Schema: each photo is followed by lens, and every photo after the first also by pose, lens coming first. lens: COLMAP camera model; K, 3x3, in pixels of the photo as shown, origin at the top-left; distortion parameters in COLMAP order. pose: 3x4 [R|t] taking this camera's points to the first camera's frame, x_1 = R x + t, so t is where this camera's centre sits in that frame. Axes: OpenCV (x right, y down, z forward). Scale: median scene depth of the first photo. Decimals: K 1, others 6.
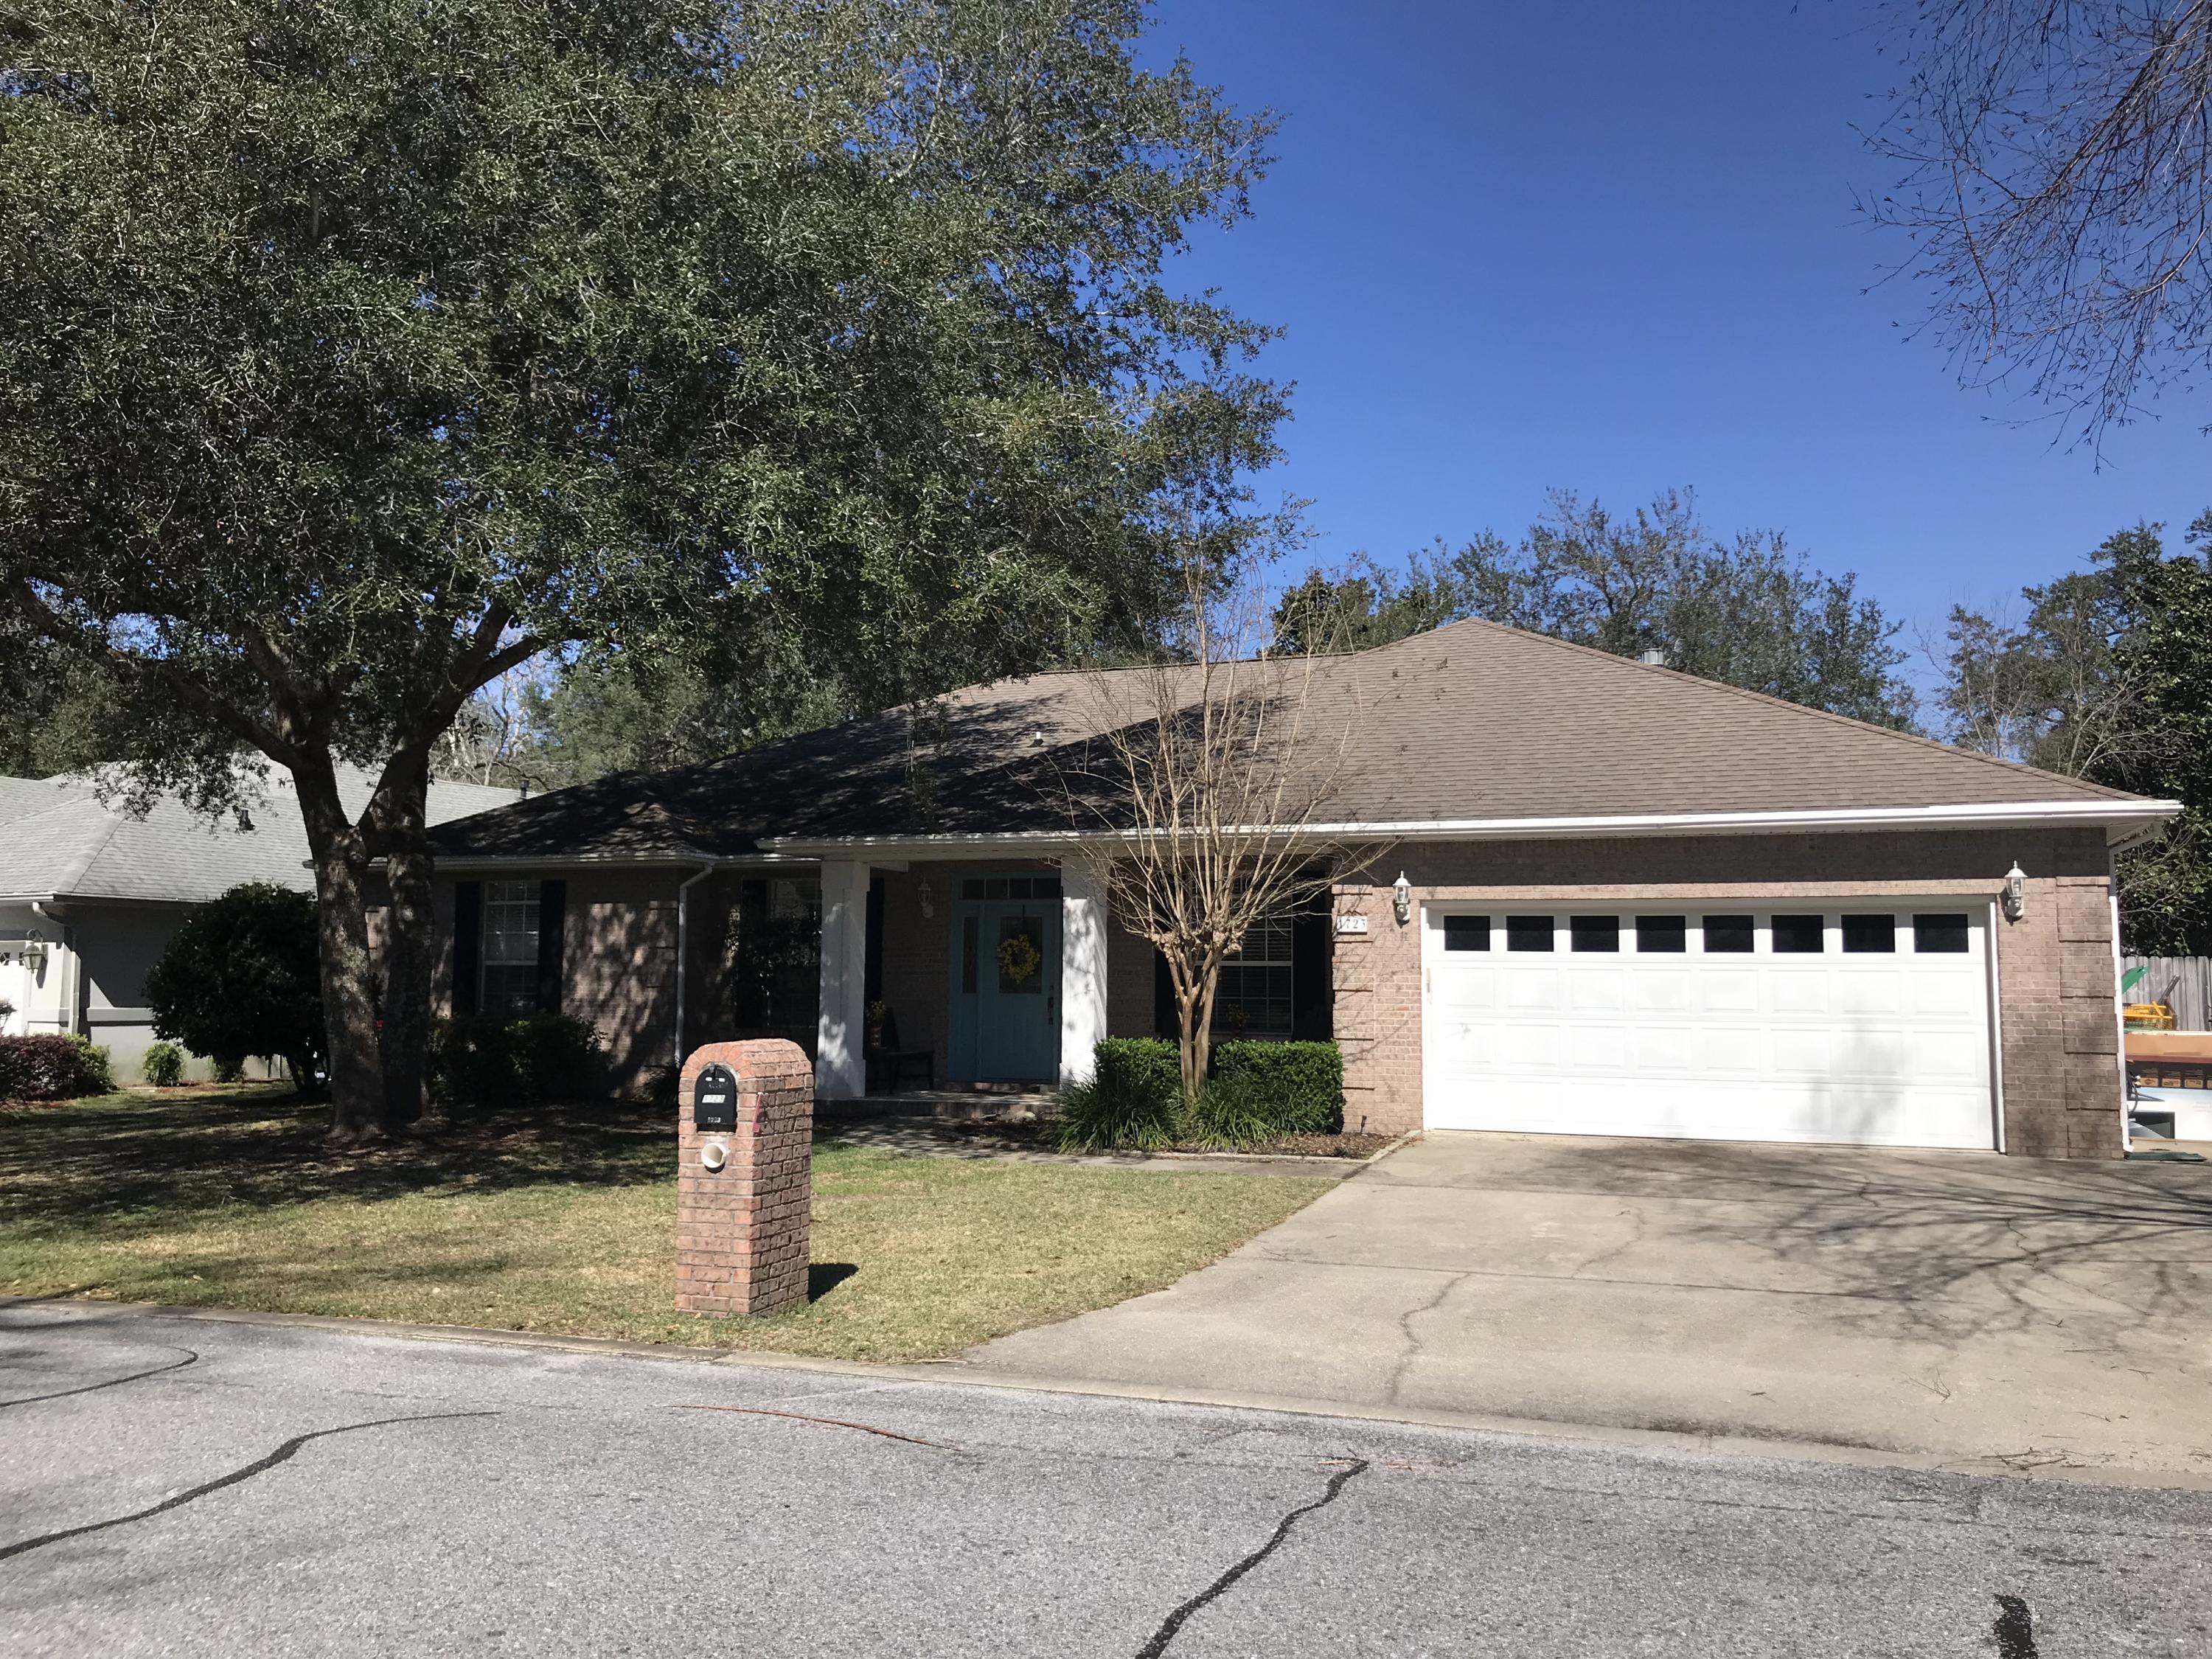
lens RADIAL K [[1778.5, 0, 1106.0], [0, 1778.5, 829.5], [0, 0, 1]] dist [0.172421, -0.451095]
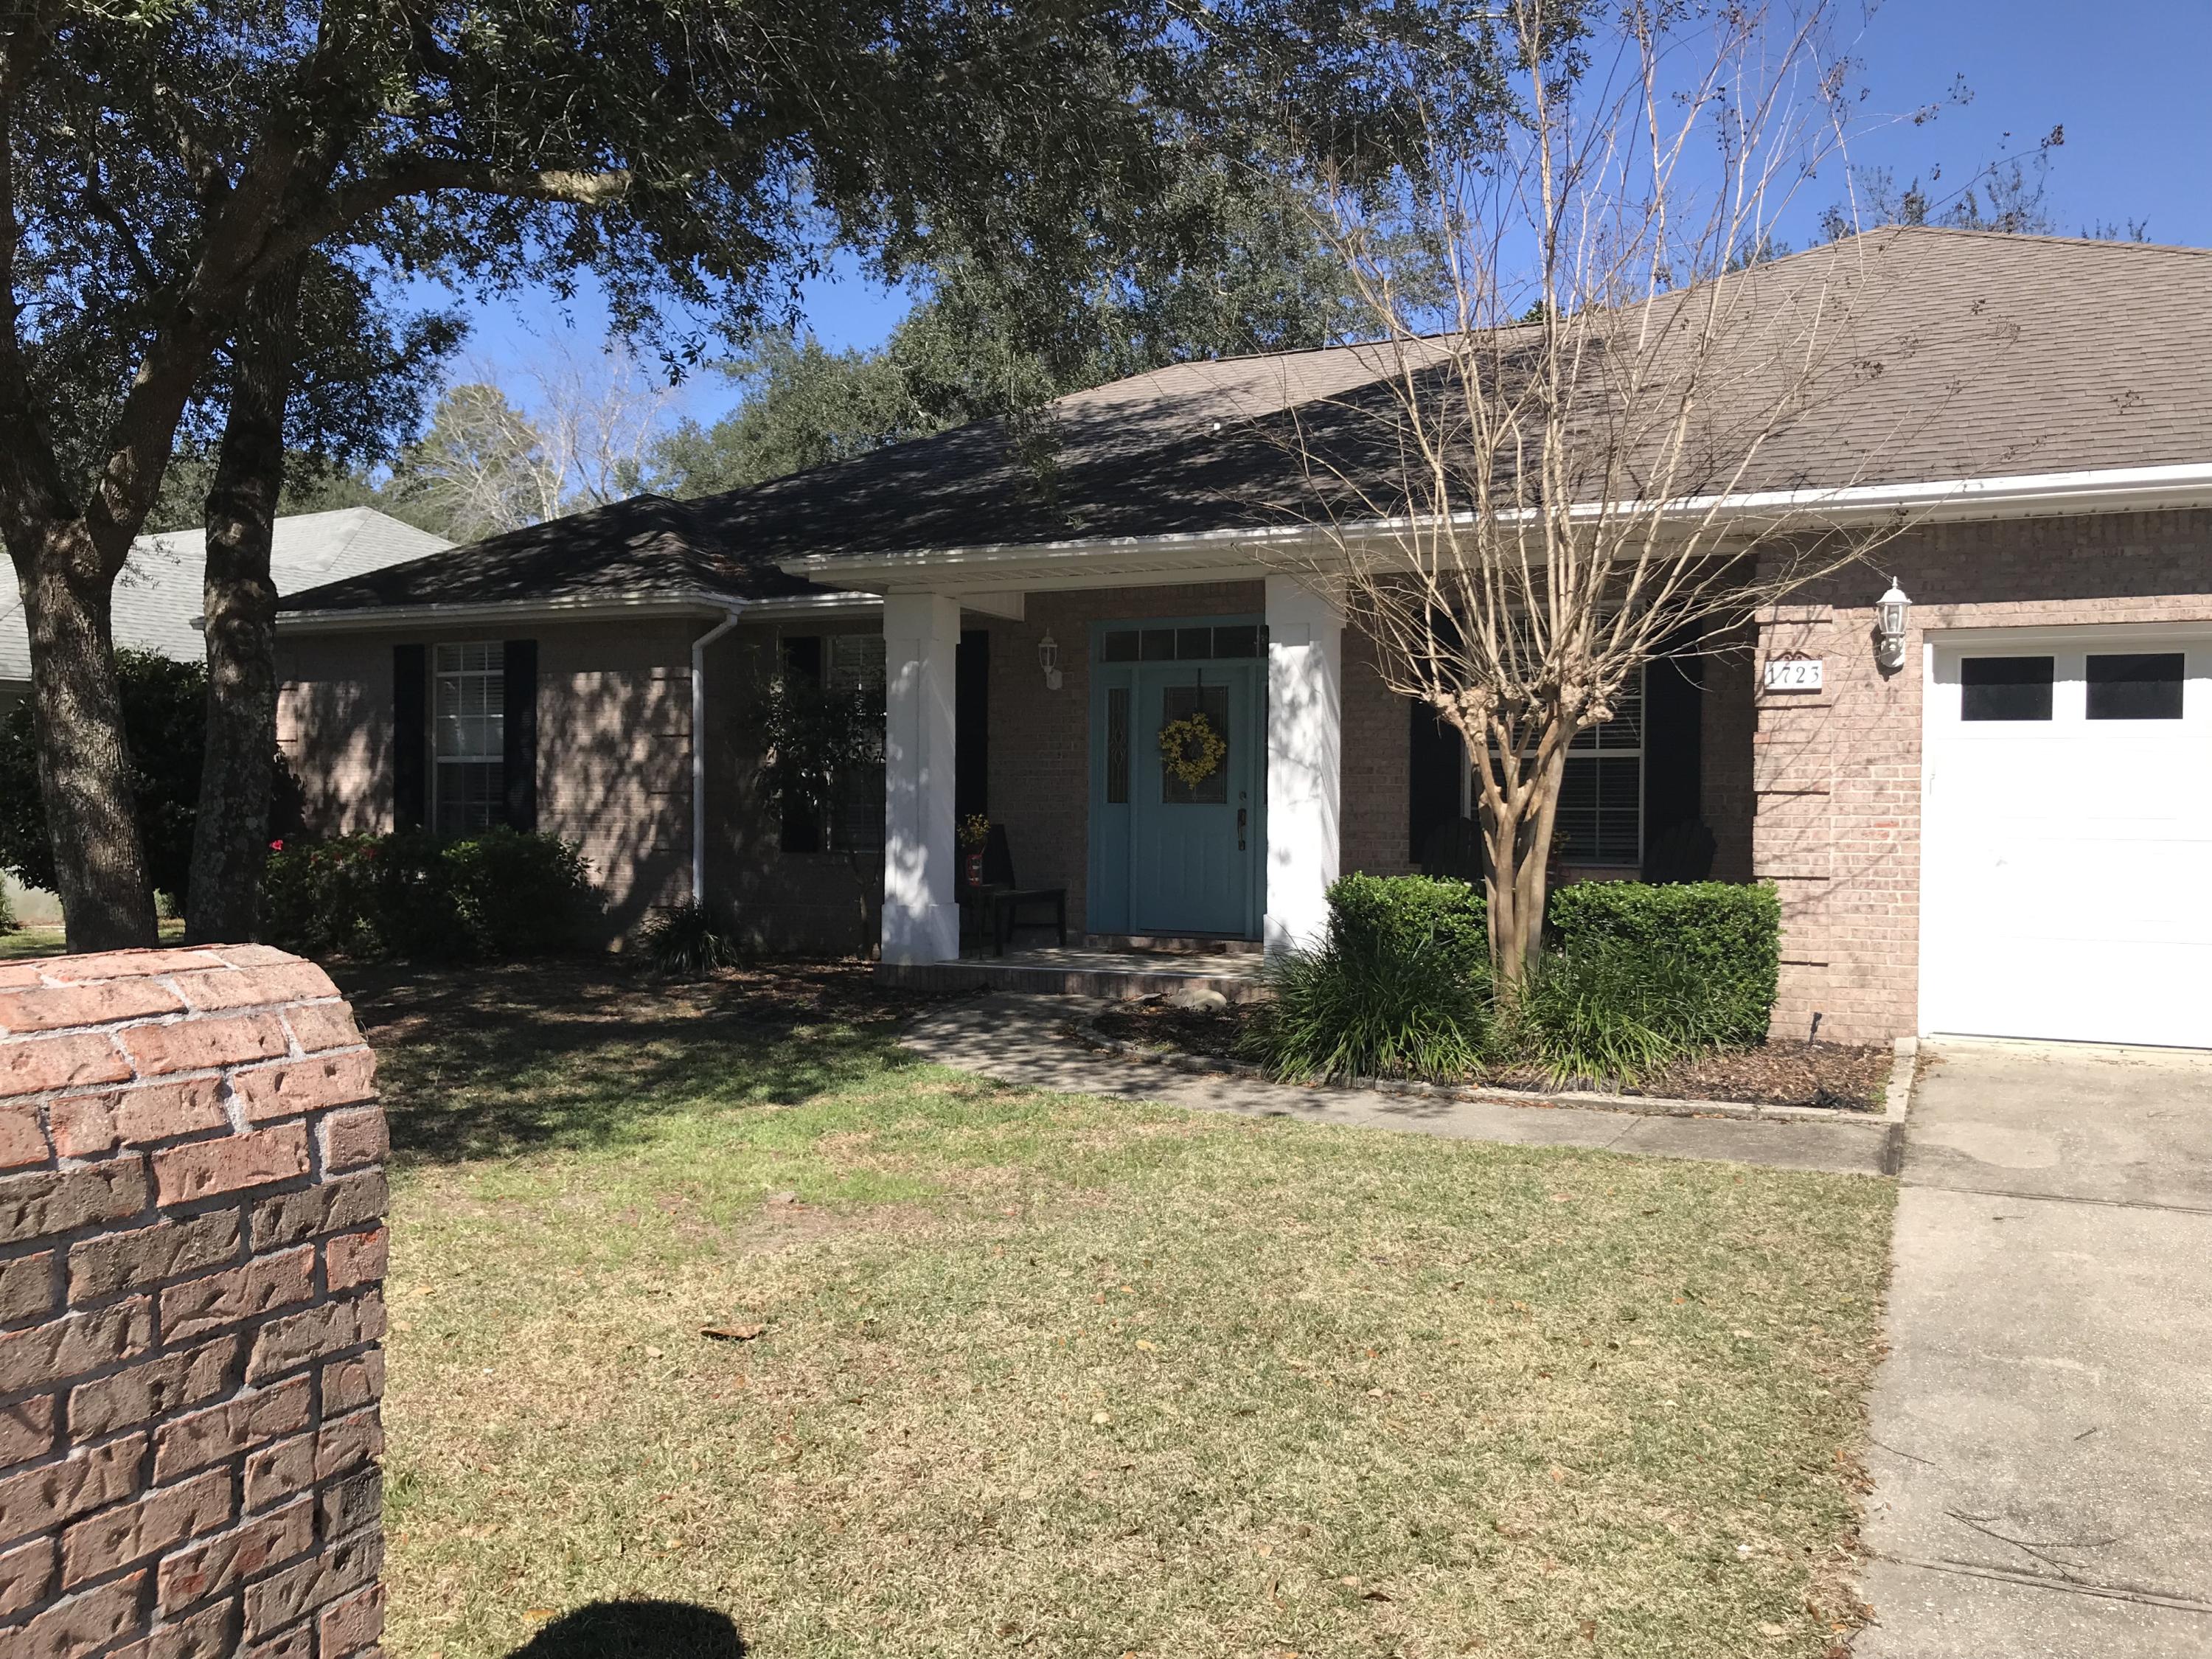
lens RADIAL K [[1778.5, 0, 1106.0], [0, 1778.5, 829.5], [0, 0, 1]] dist [0.172421, -0.451095]
pose [[0.996102, -0.001023, -0.088204, -0.025942], [0.009932, 0.994874, 0.100629, 0.038937], [0.087649, -0.101113, 0.991006, 0.382901]]
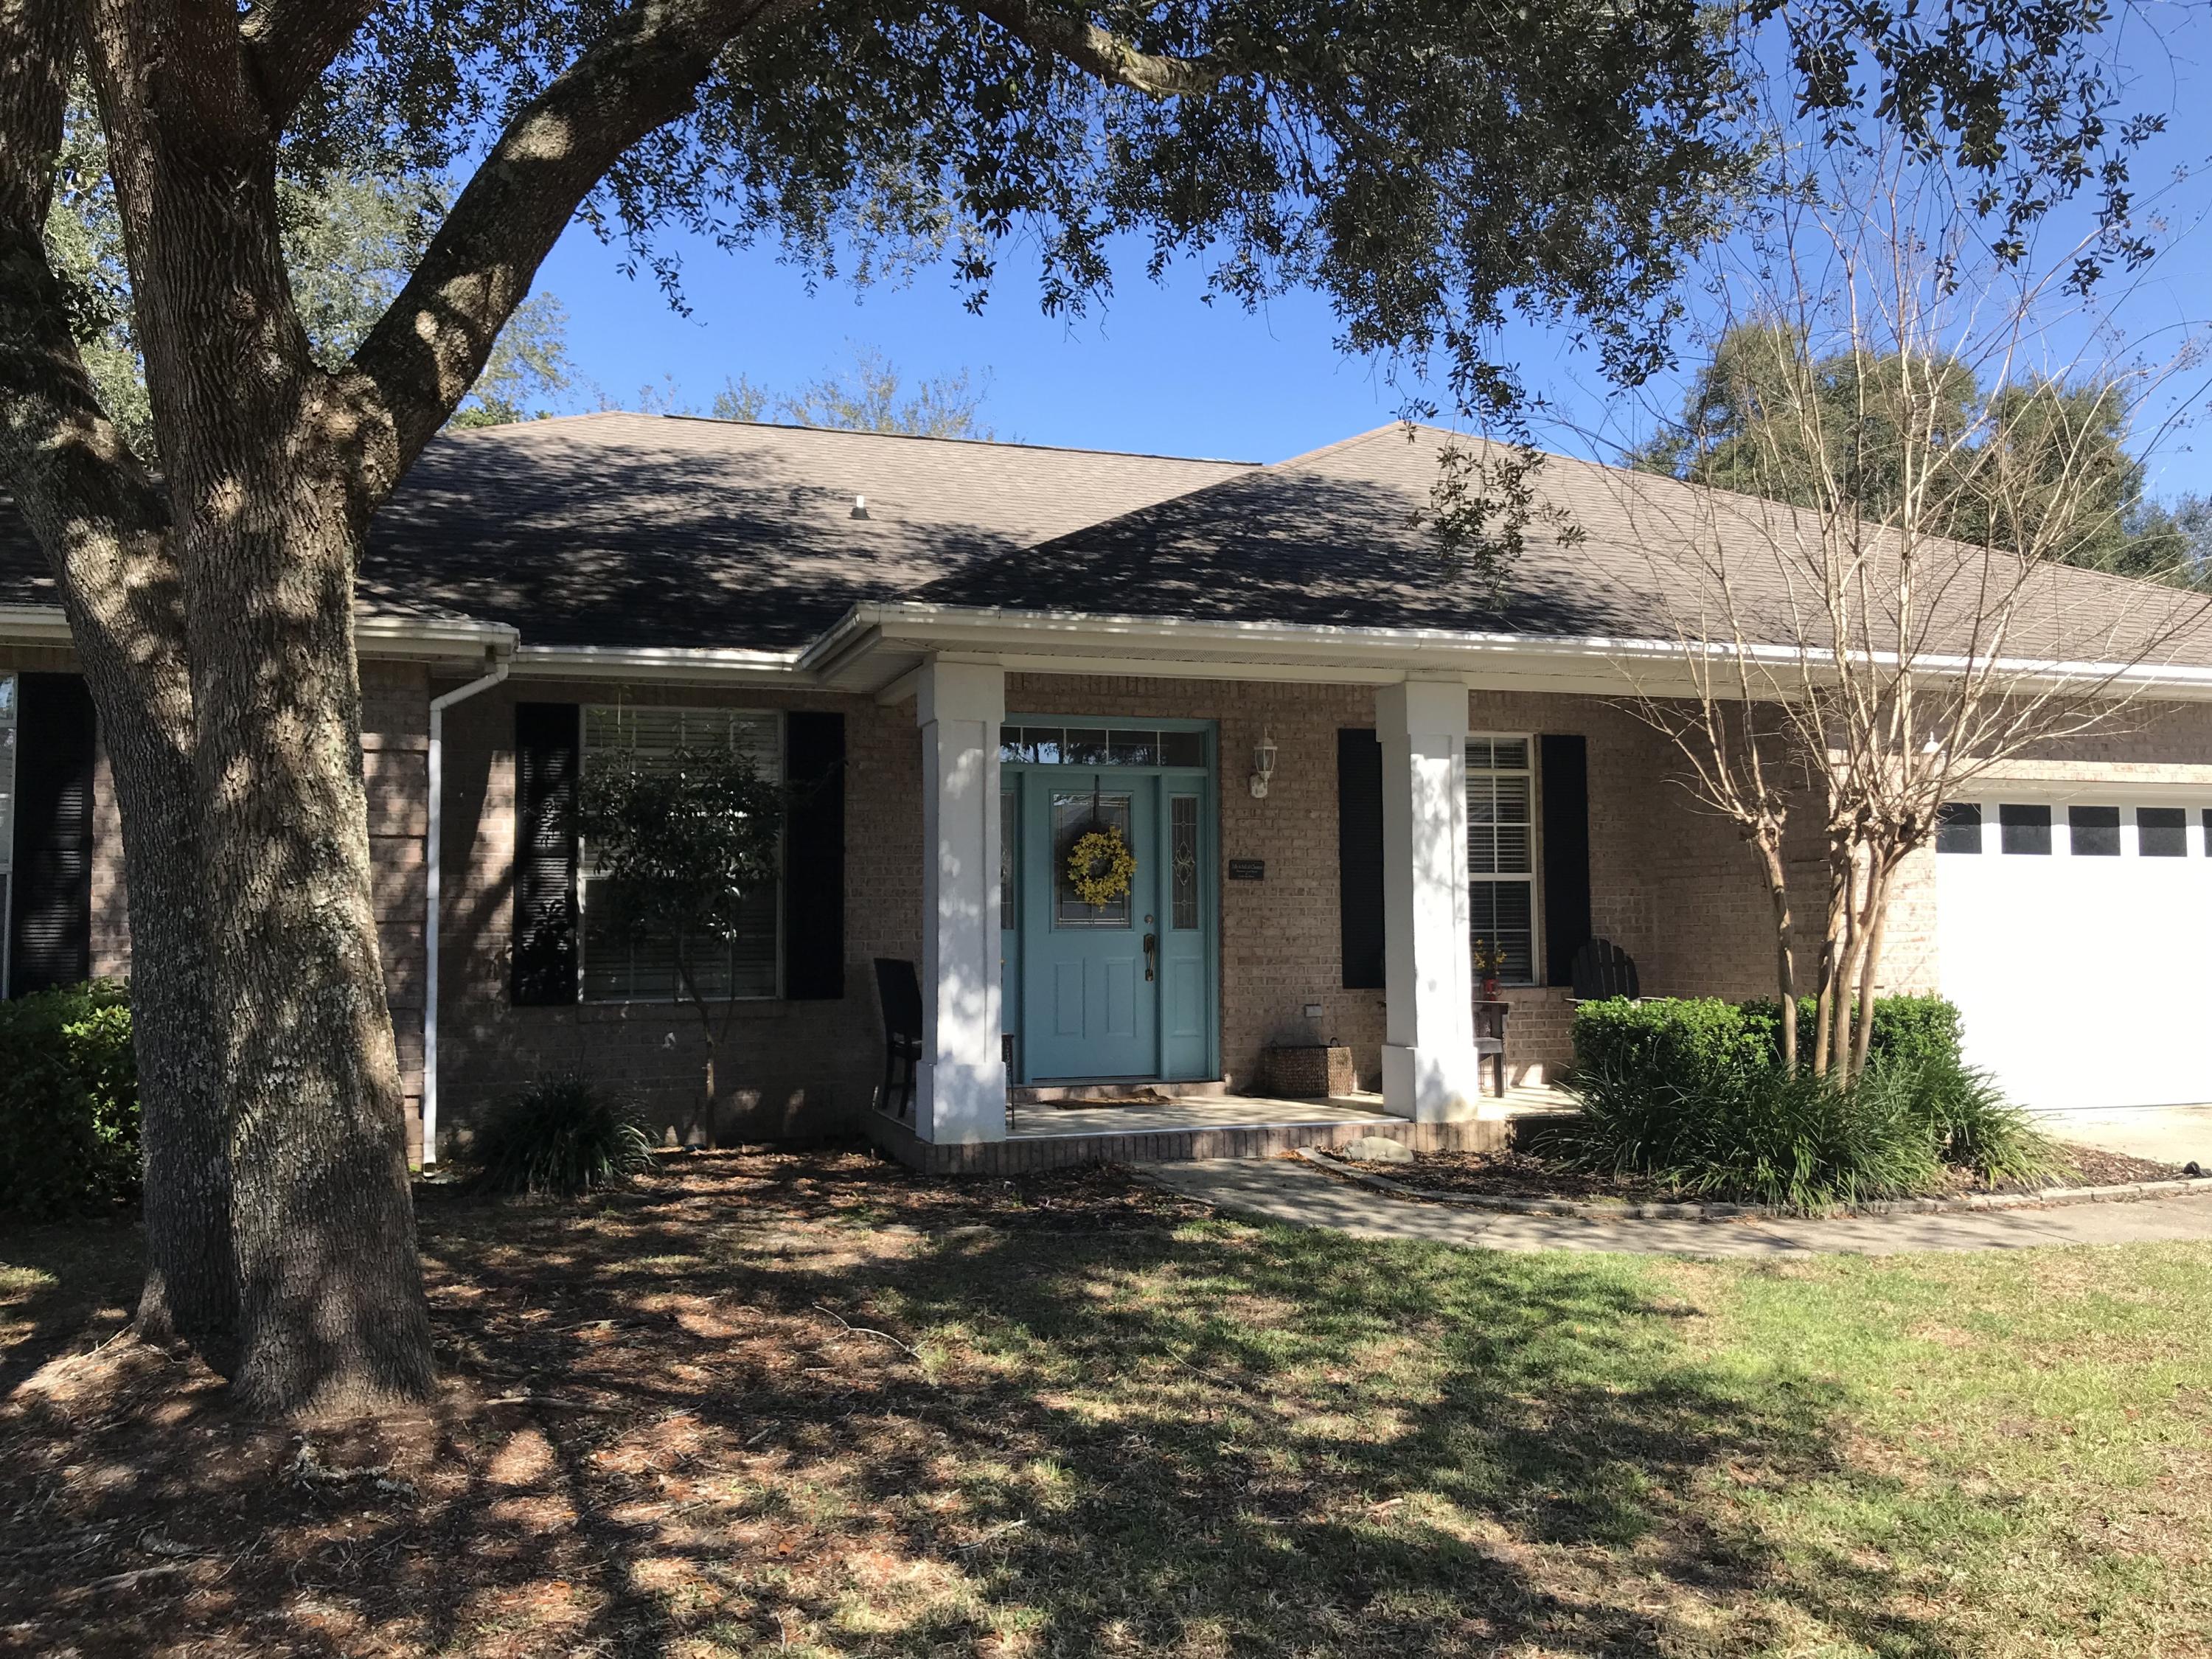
lens RADIAL K [[1734.3, 0, 1106.0], [0, 1734.3, 829.5], [0, 0, 1]] dist [-0.000486, -0.116510]
pose [[0.788645, 0.021990, 0.614456, -0.433023], [-0.042165, 0.998942, 0.018368, 0.054998], [-0.613402, -0.040395, 0.788737, 0.619347]]
